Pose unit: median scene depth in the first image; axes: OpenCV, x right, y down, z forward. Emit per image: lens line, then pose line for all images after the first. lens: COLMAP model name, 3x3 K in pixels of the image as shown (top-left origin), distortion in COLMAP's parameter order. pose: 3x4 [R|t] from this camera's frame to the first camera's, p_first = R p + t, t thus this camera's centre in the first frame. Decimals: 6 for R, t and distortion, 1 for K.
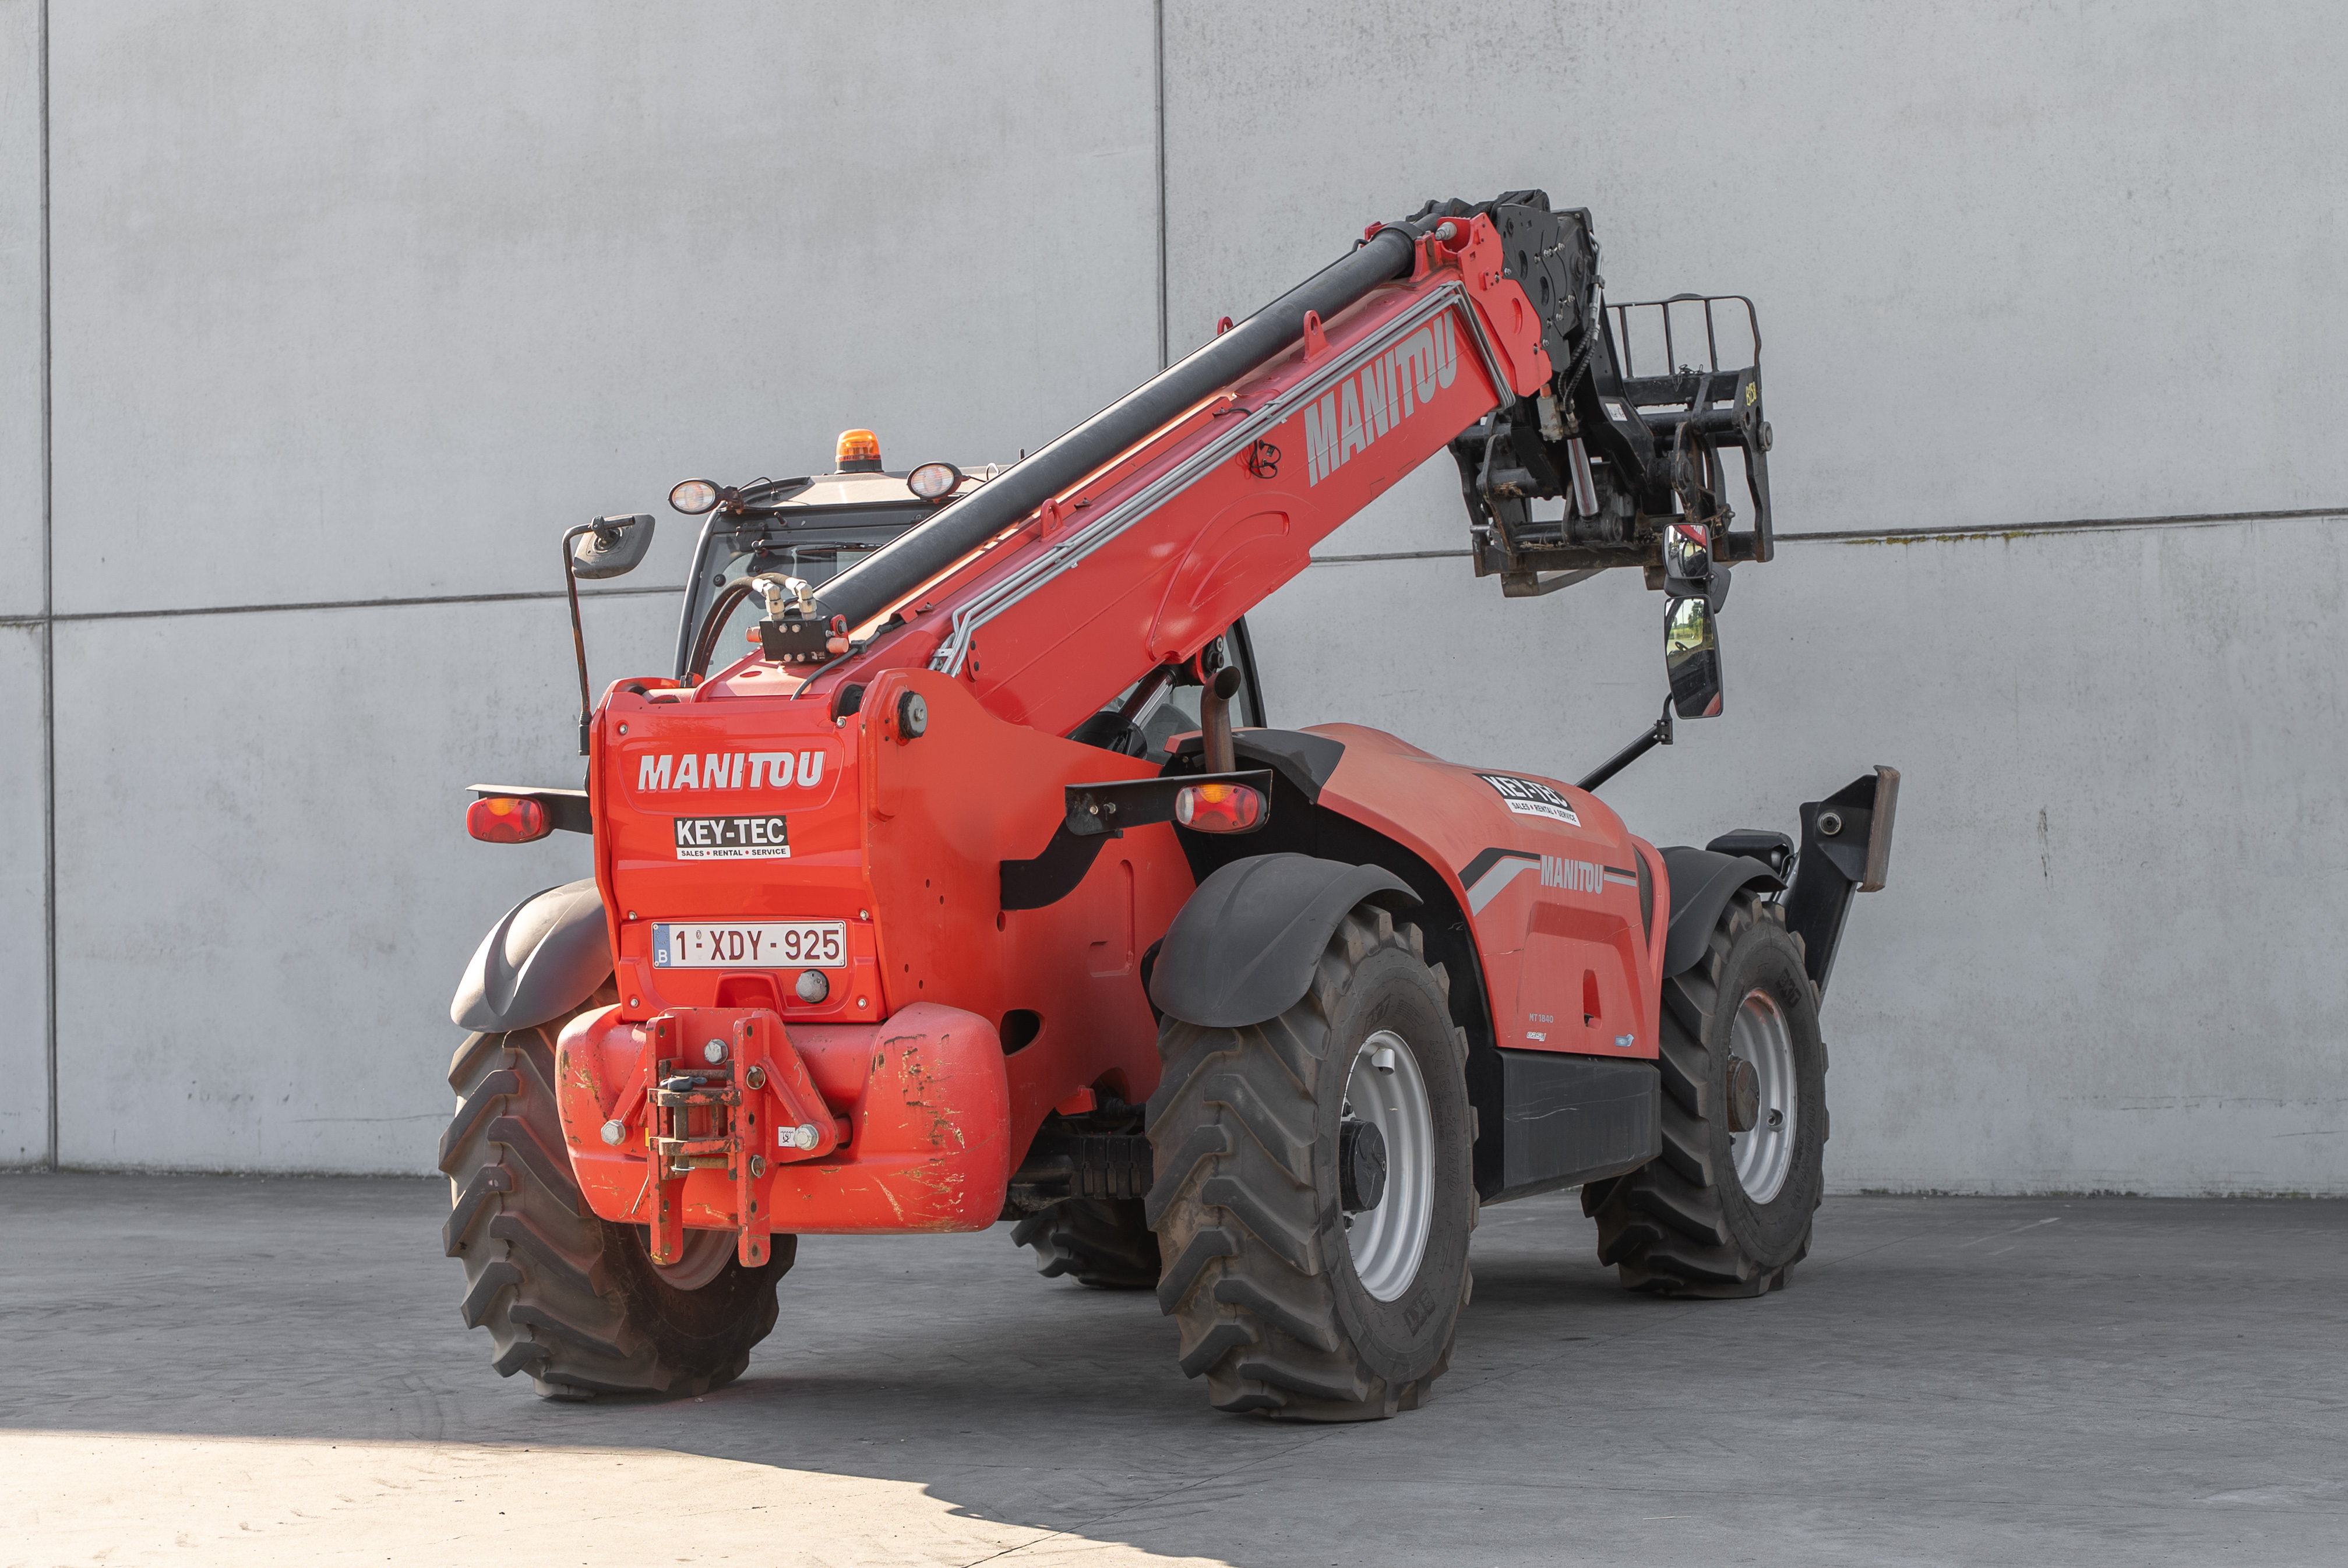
lens RADIAL K [[4734.4, 0, 1174.2], [0, 4734.4, 775.4], [0, 0, 1]] dist [0.006514, -0.011343]
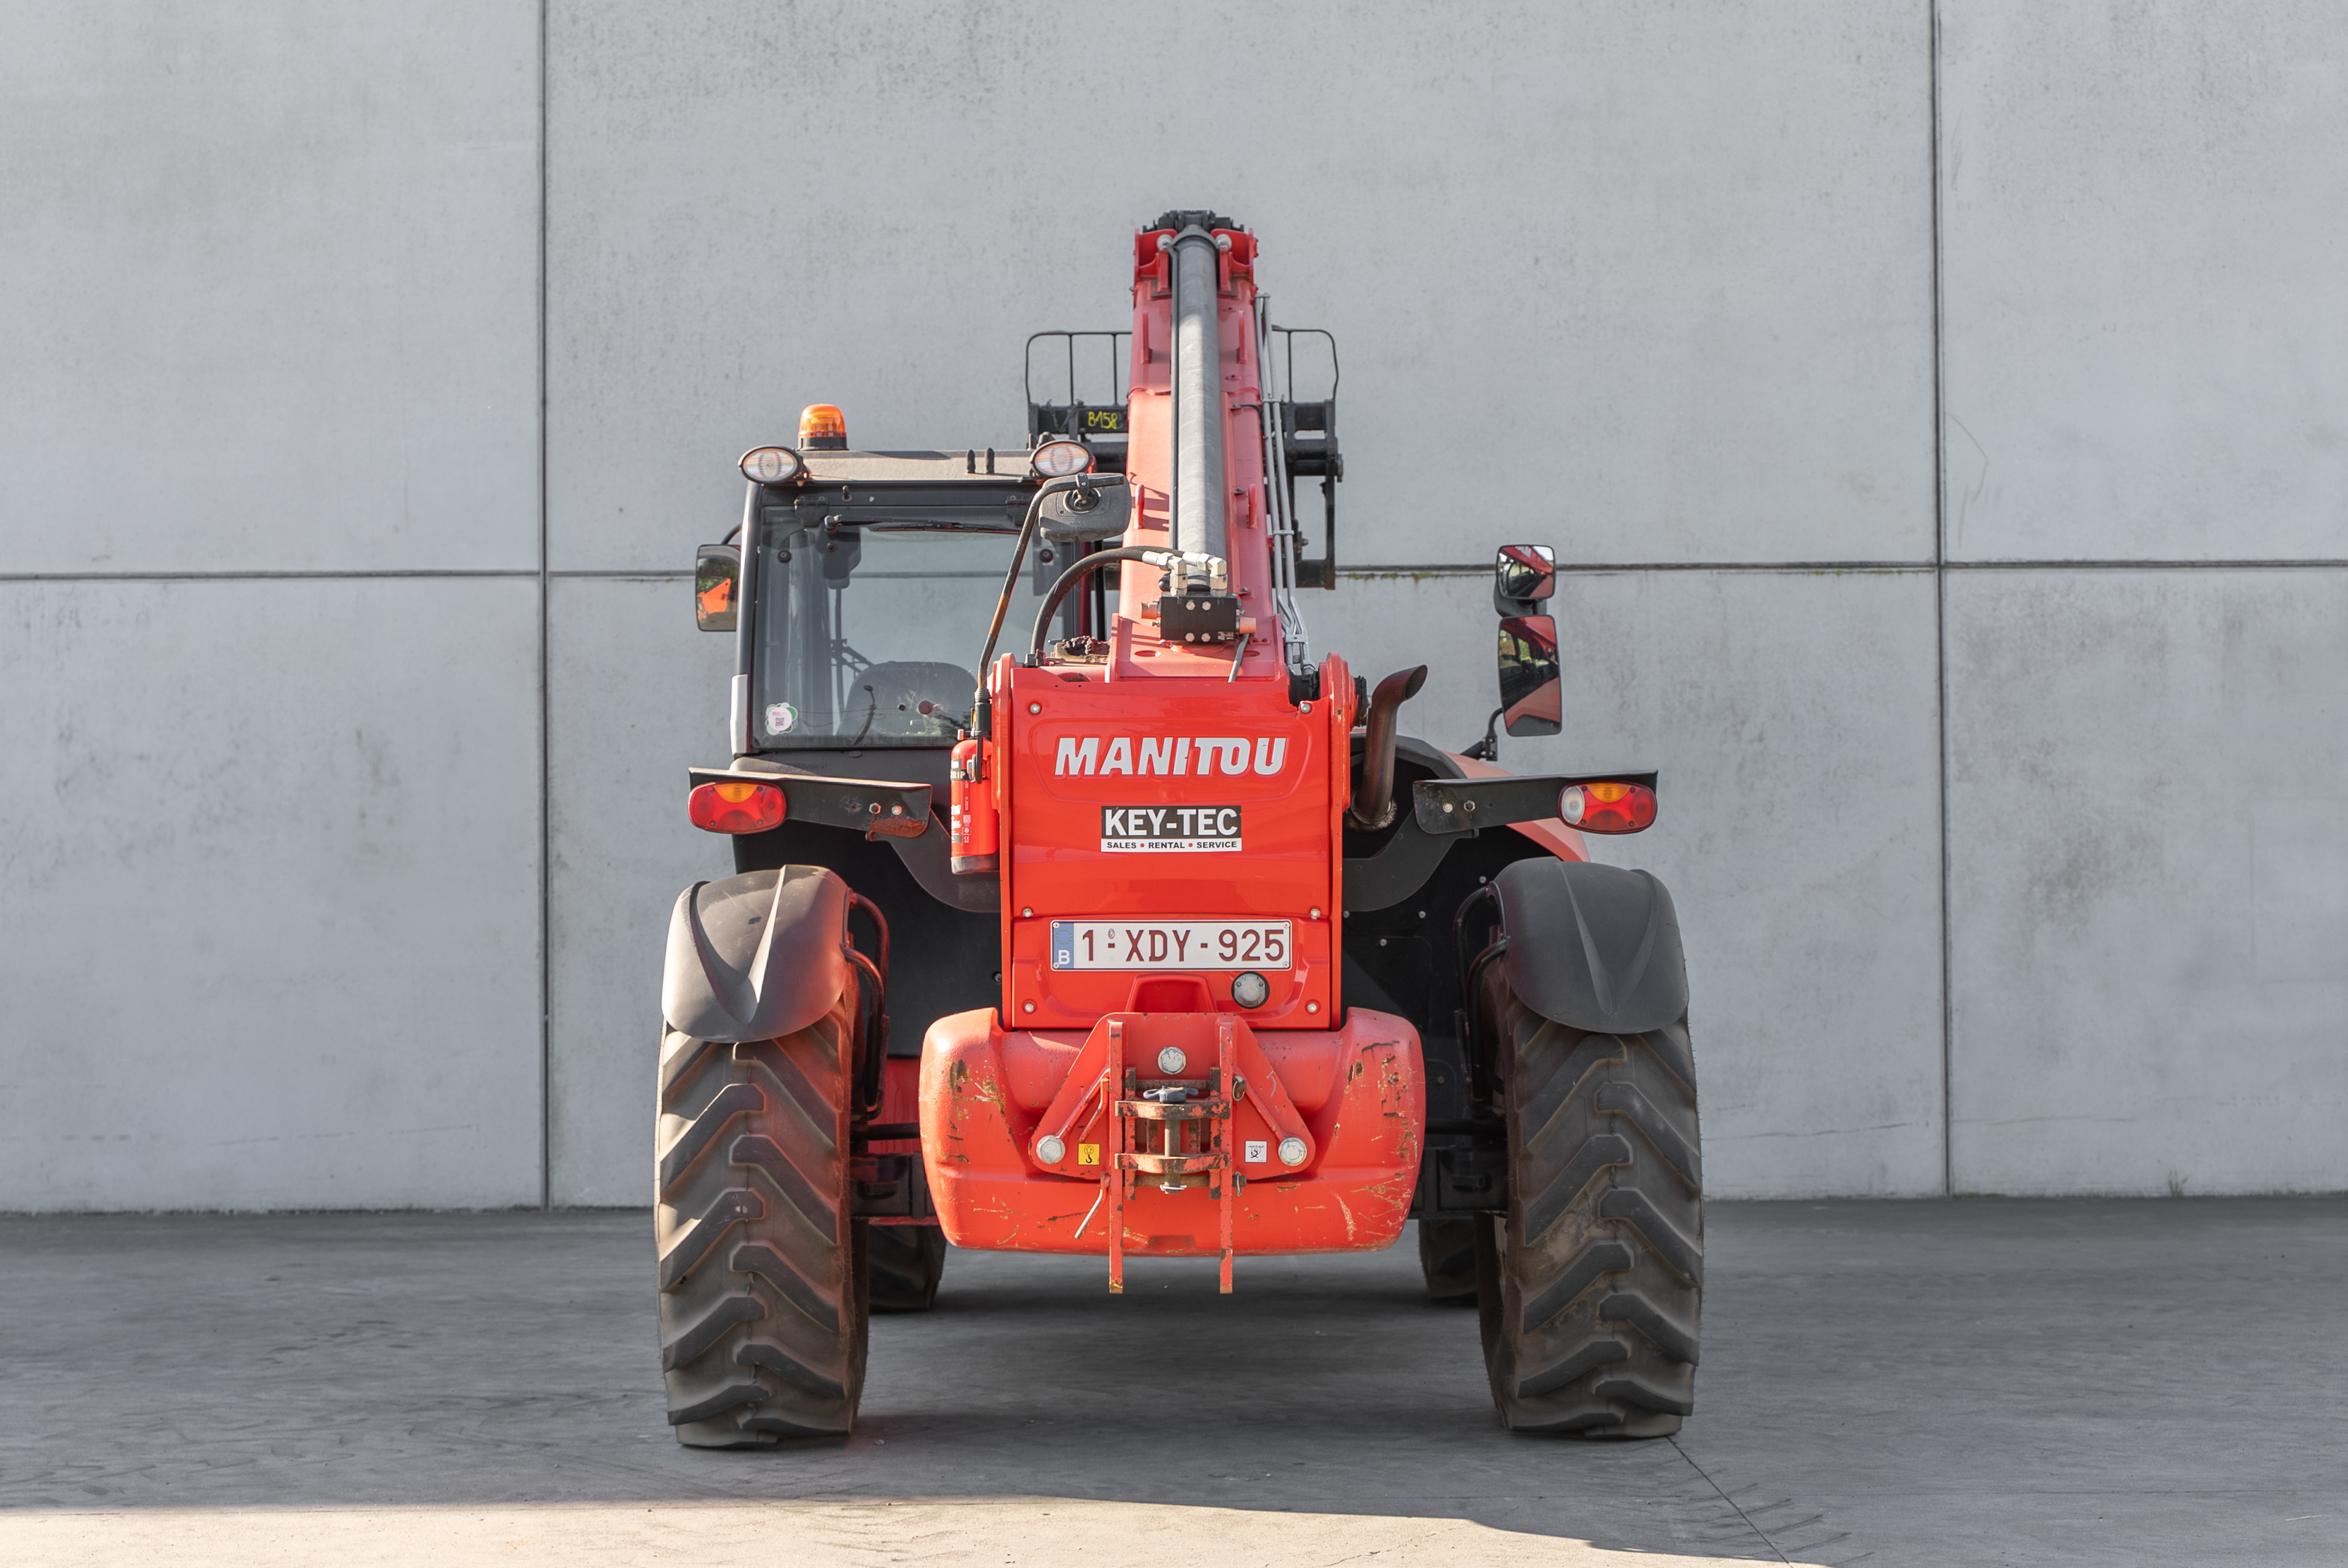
lens RADIAL K [[4368.8, 0, 1145.1], [0, 4368.8, 783.8], [0, 0, 1]] dist [0.002322, -0.068835]
pose [[0.912908, 0.022189, 0.407561, -0.442795], [-0.018183, 0.999741, -0.013702, 0.016046], [-0.407760, 0.005099, 0.913075, 0.222338]]
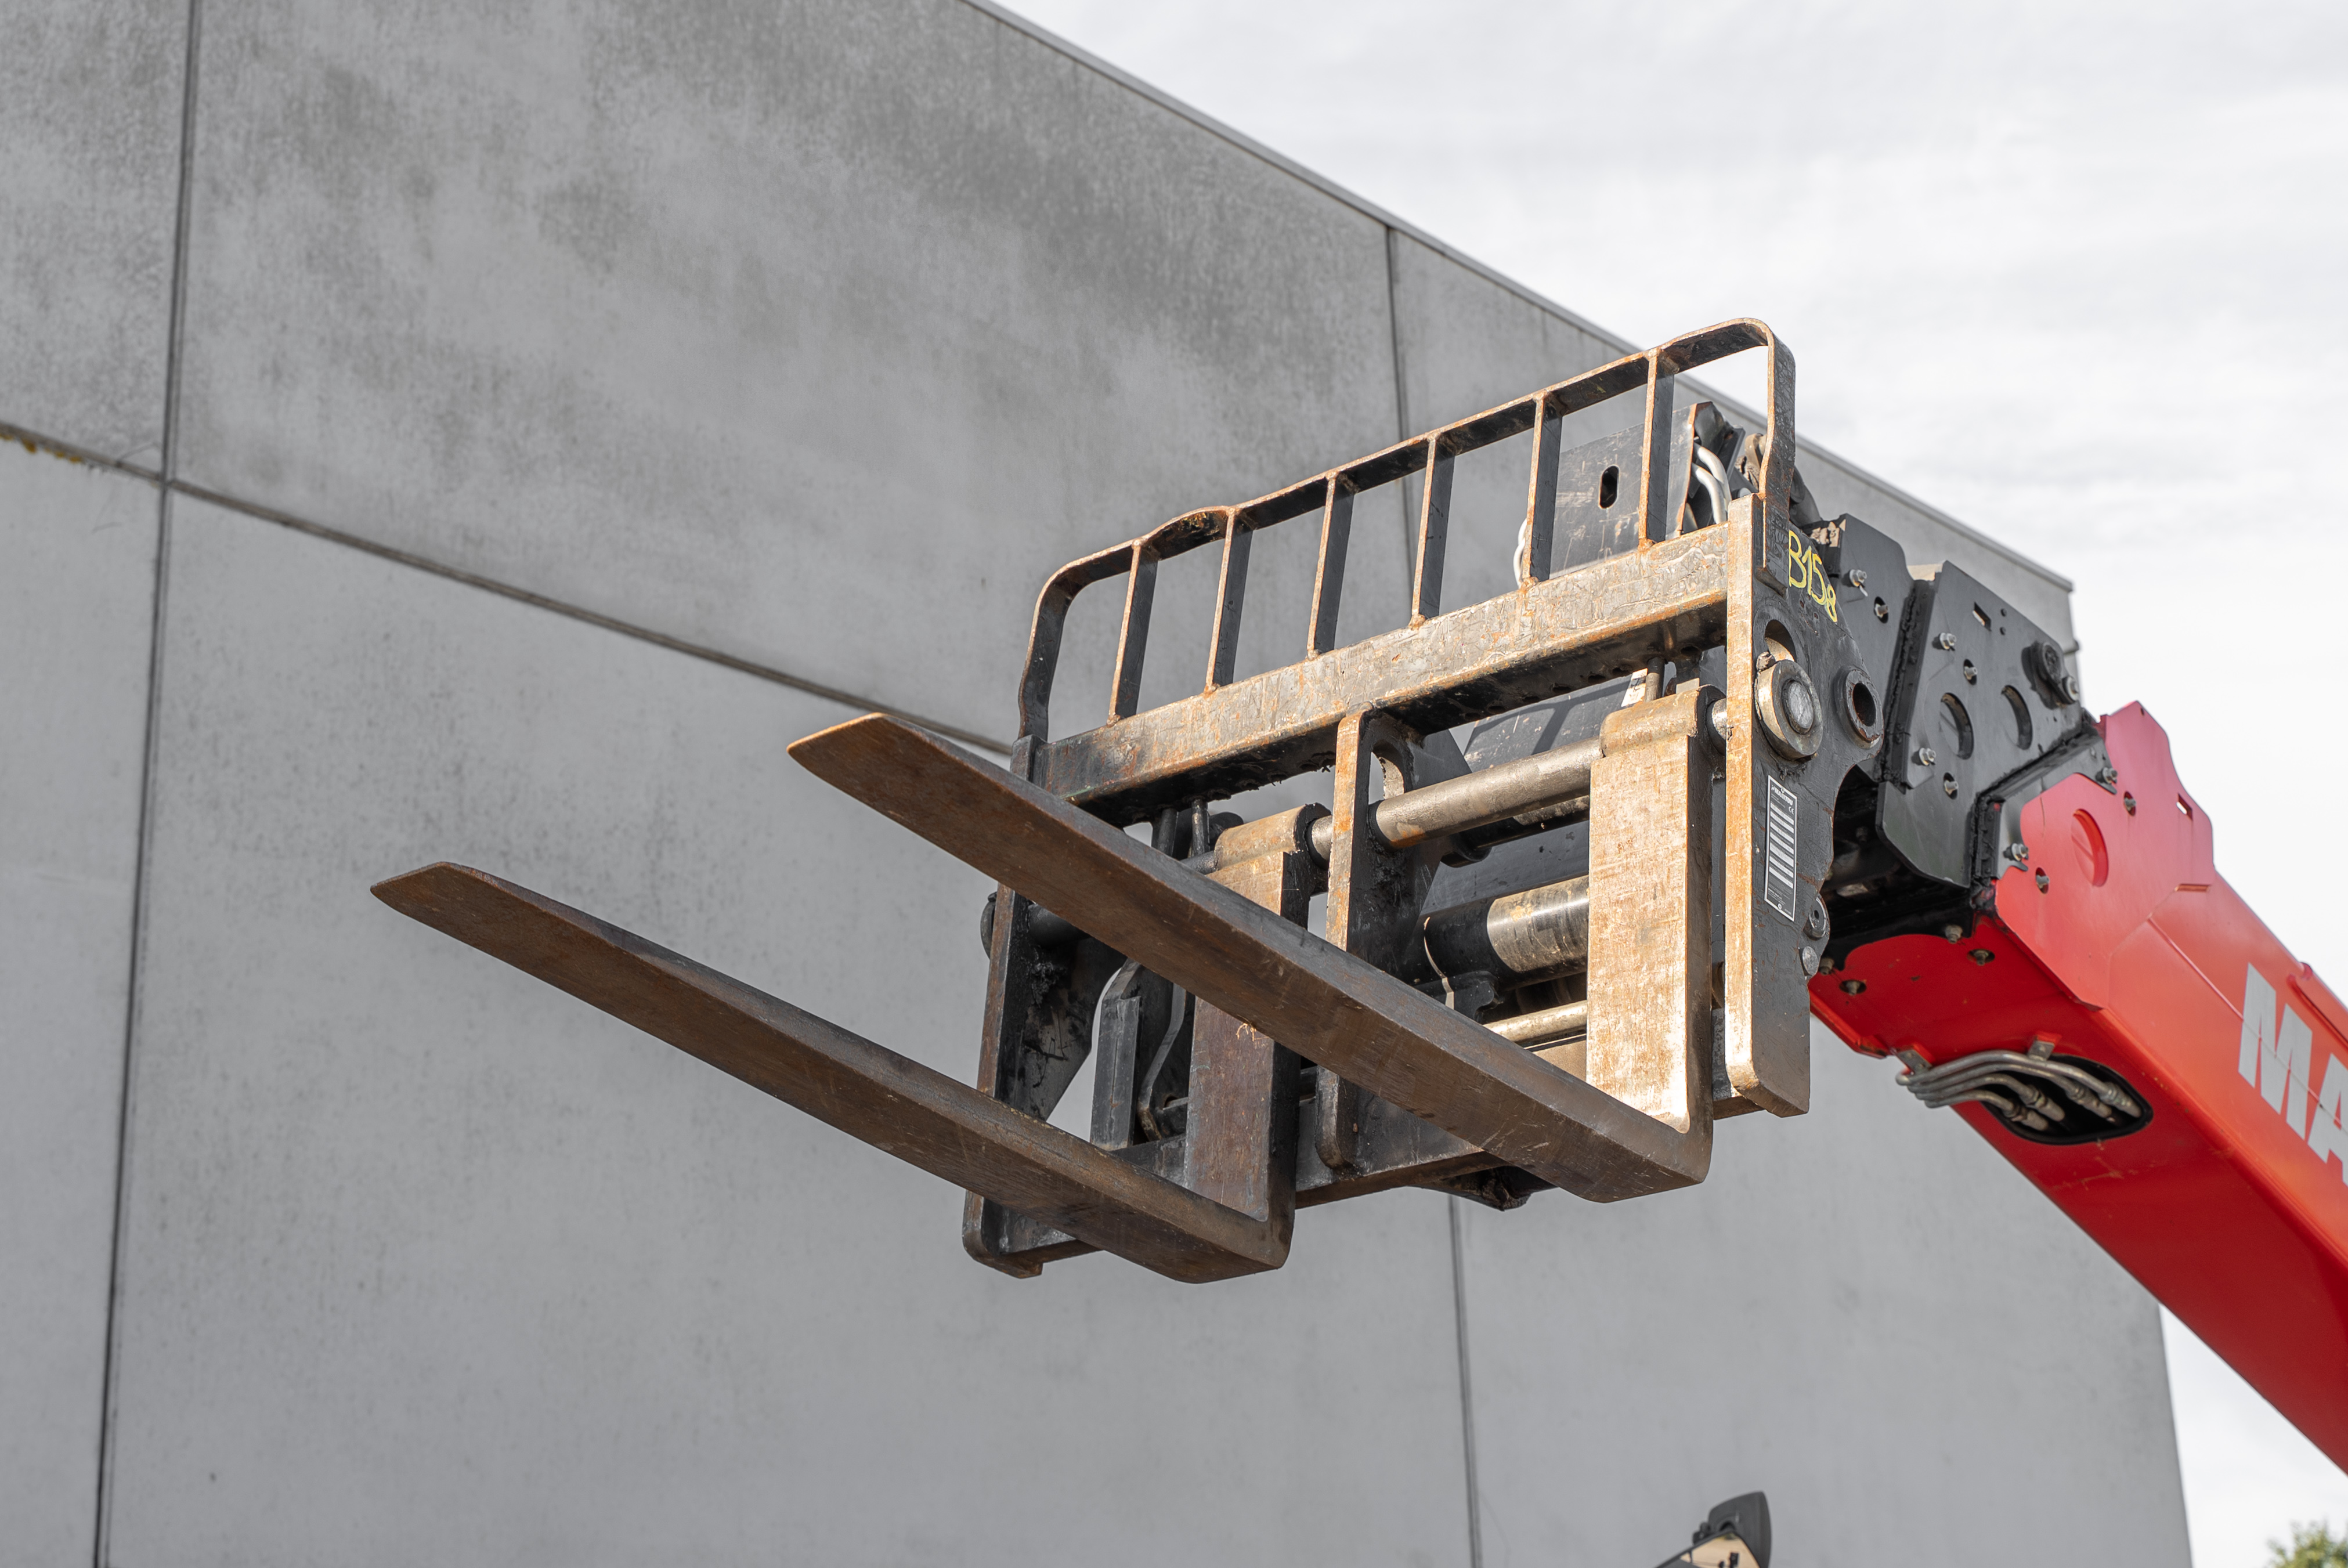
lens RADIAL K [[3502.1, 0, 1173.1], [0, 3502.1, 744.1], [0, 0, 1]] dist [0.012339, -0.050313]
pose [[0.311041, 0.322930, 0.893851, -0.669716], [0.007346, 0.939658, -0.342035, 0.016350], [-0.950368, 0.112953, 0.289900, 1.276464]]
